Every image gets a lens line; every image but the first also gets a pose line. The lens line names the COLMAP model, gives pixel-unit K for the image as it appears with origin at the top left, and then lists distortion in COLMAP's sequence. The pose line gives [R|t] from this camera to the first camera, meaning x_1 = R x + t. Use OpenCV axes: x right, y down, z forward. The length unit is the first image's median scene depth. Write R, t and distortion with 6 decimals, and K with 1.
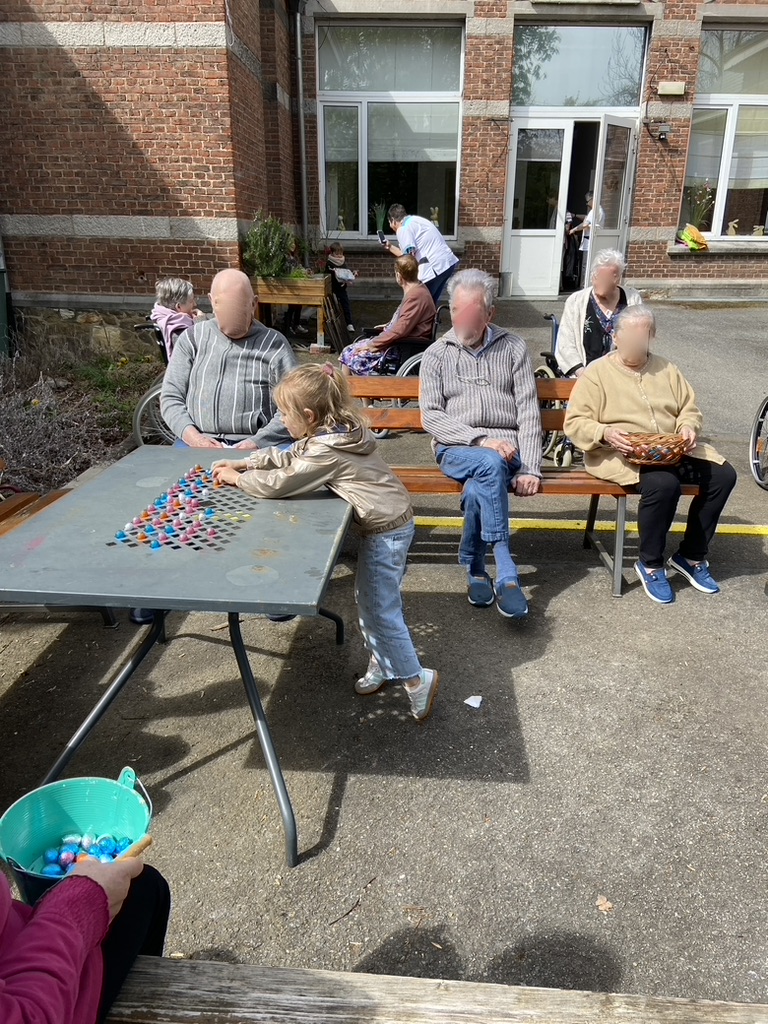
lens RADIAL K [[777.1, 0, 389.5], [0, 777.1, 512.0], [0, 0, 1]] dist [0.075269, -0.100110]
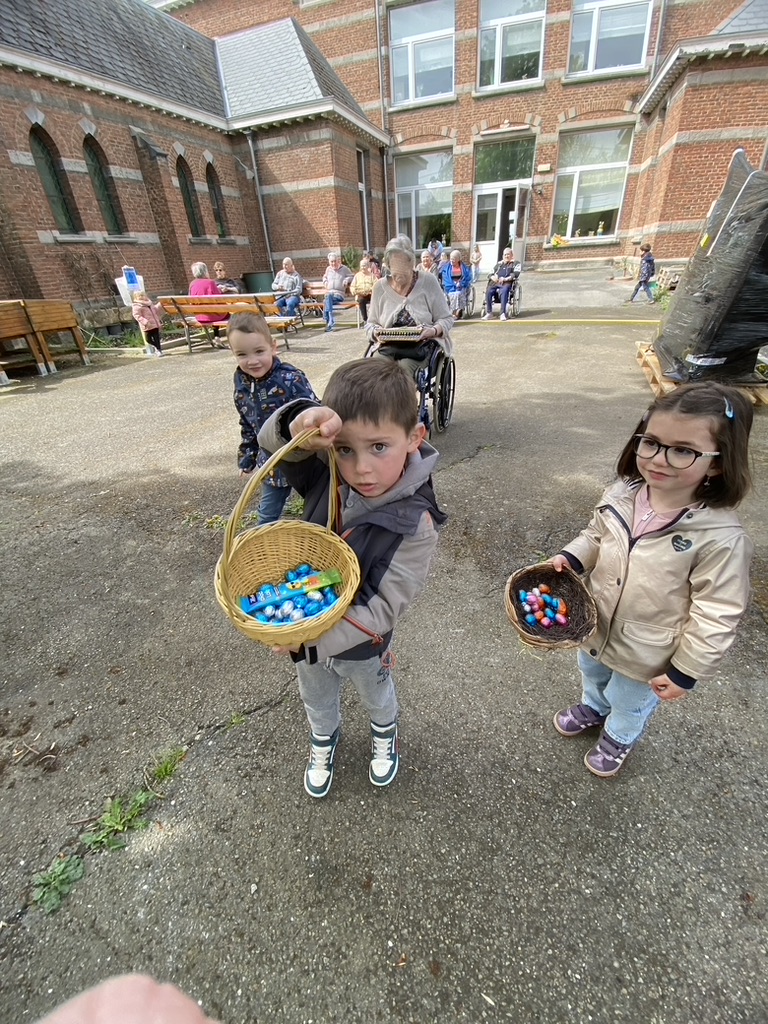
lens RADIAL K [[422.4, 0, 375.2], [0, 422.4, 507.9], [0, 0, 1]] dist [-0.011179, -0.000170]
pose [[0.948181, 0.099415, -0.301777, 0.346988], [-0.038789, 0.978903, 0.200609, 0.182793], [0.315354, -0.178508, 0.932034, -0.419739]]
